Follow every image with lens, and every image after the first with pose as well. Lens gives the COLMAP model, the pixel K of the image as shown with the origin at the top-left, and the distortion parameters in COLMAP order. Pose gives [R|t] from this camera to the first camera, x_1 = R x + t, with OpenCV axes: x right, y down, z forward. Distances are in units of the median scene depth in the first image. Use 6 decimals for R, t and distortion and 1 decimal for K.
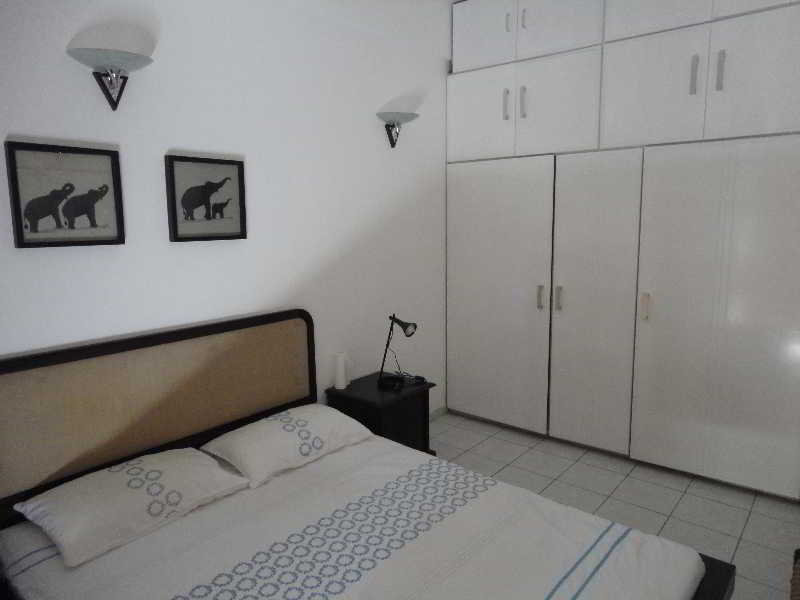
lens RADIAL K [[542.2, 0, 402.7], [0, 542.2, 302.8], [0, 0, 1]] dist [0.005601, 0.000508]
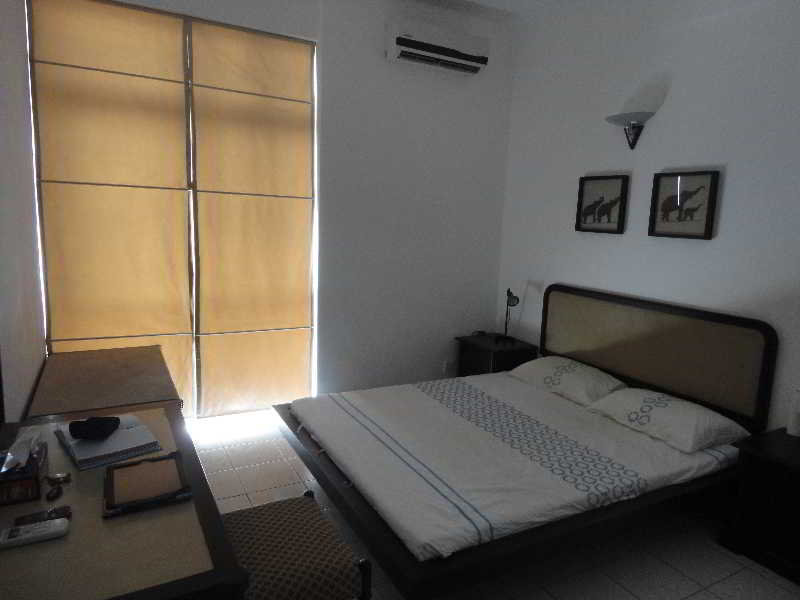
lens RADIAL K [[542.2, 0, 402.7], [0, 542.2, 302.8], [0, 0, 1]] dist [0.005601, 0.000508]
pose [[-0.369535, 0.147117, -0.917497, 1.096552], [-0.183621, 0.956356, 0.227304, -0.146721], [0.910894, 0.252468, -0.326393, 0.912036]]
